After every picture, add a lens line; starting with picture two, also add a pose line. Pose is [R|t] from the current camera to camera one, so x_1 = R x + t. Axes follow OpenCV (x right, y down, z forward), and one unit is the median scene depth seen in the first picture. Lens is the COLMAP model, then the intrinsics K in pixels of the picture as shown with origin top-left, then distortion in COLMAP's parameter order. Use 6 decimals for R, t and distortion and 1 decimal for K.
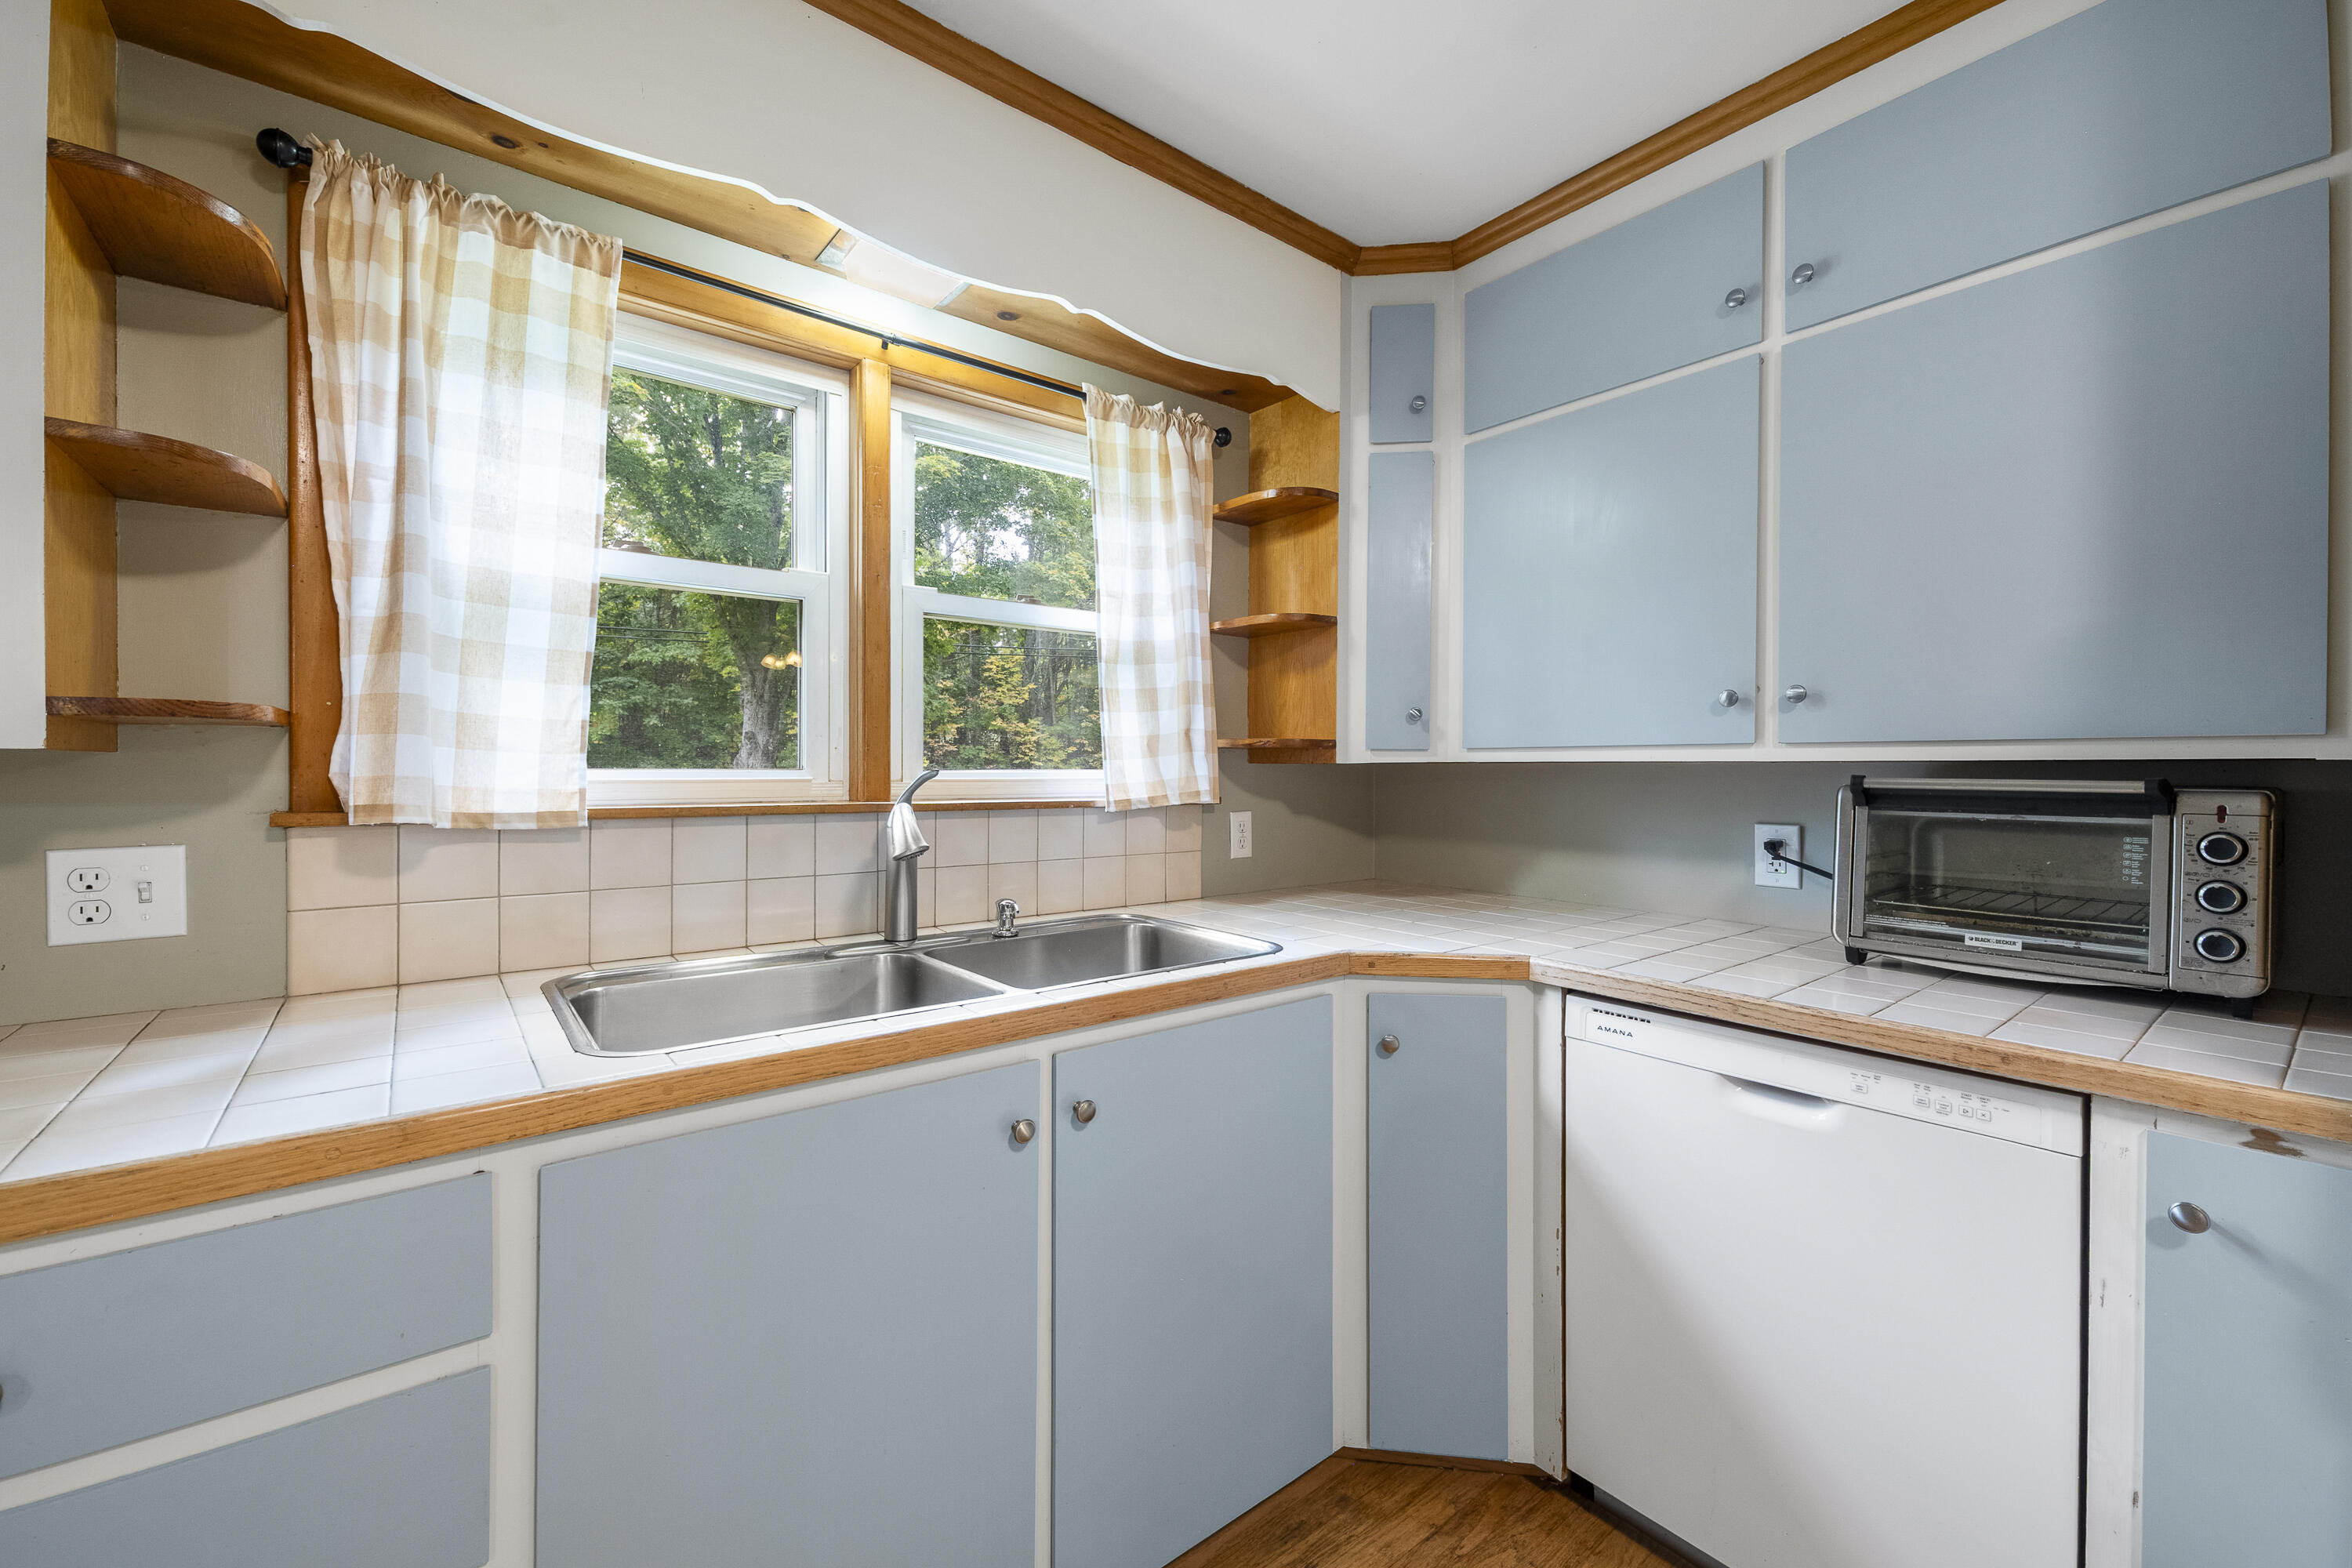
lens RADIAL K [[946.8, 0, 1176.0], [0, 946.8, 784.0], [0, 0, 1]] dist [0.011050, -0.000318]
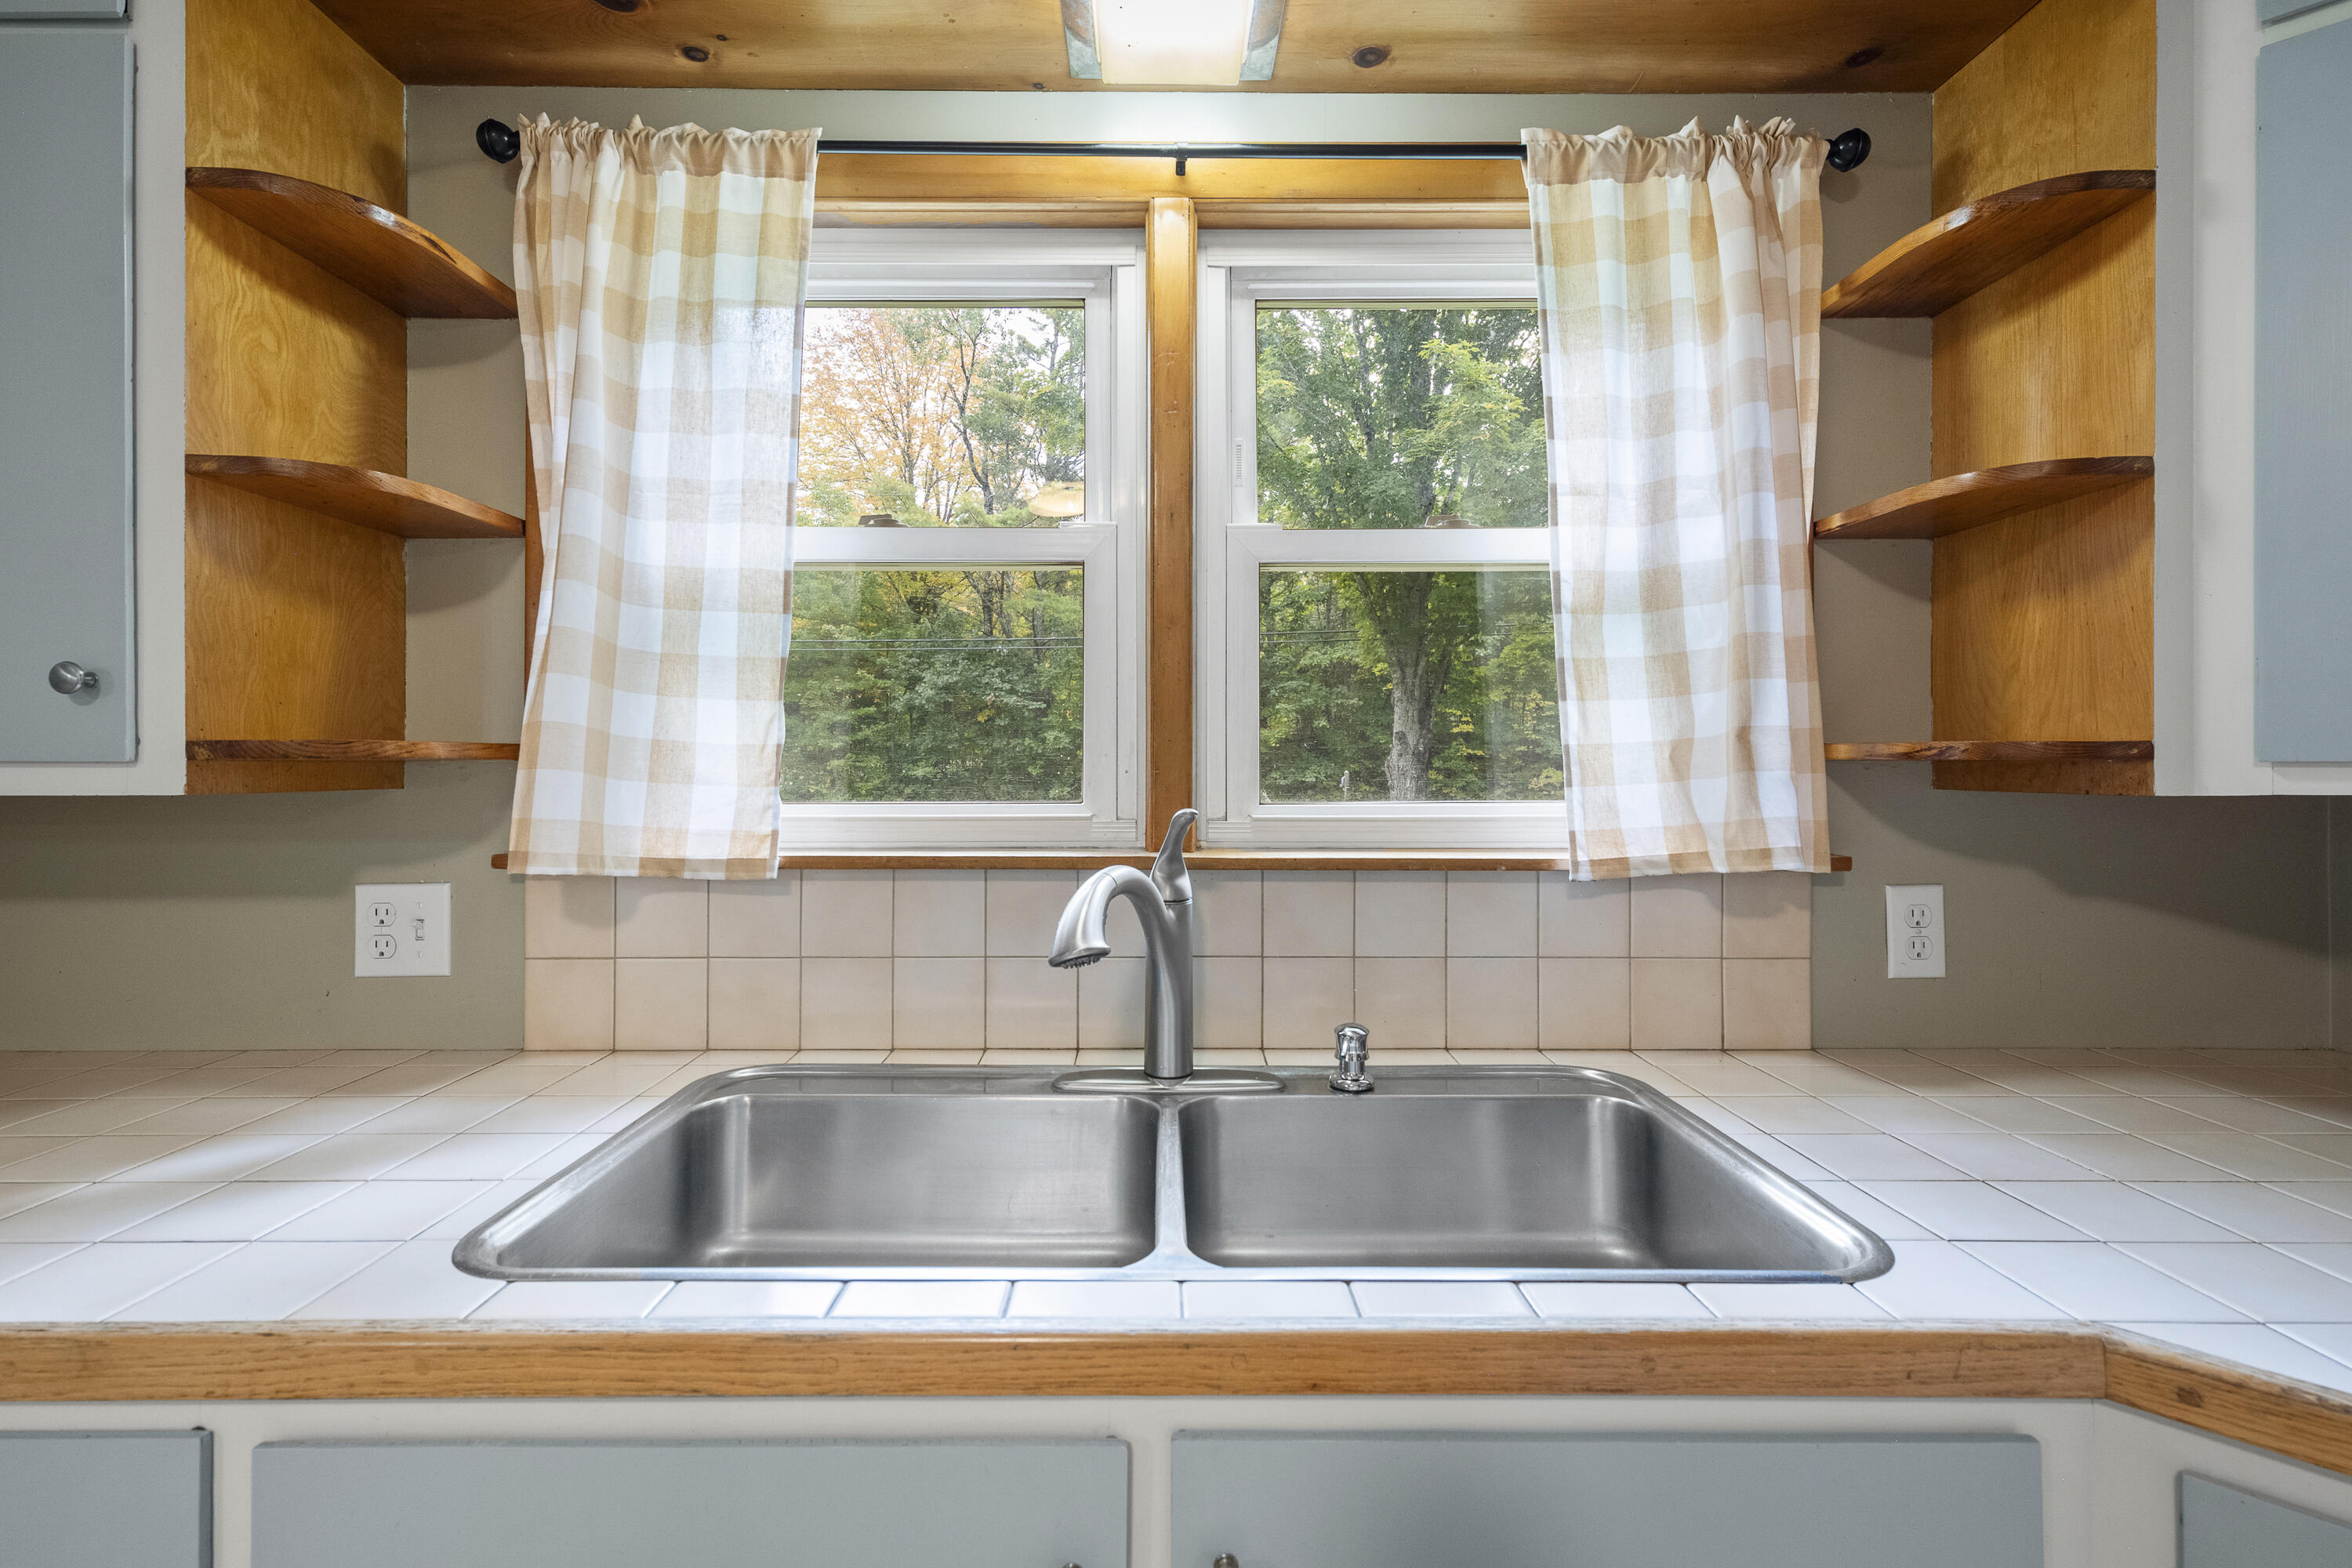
lens RADIAL K [[1050.5, 0, 1169.1], [0, 1050.5, 764.4], [0, 0, 1]] dist [0.010151, -0.000435]
pose [[0.781415, -0.005831, -0.623985, 0.125695], [-0.006577, 0.999824, -0.017579, -0.025777], [0.623977, 0.017840, 0.781239, 0.361186]]
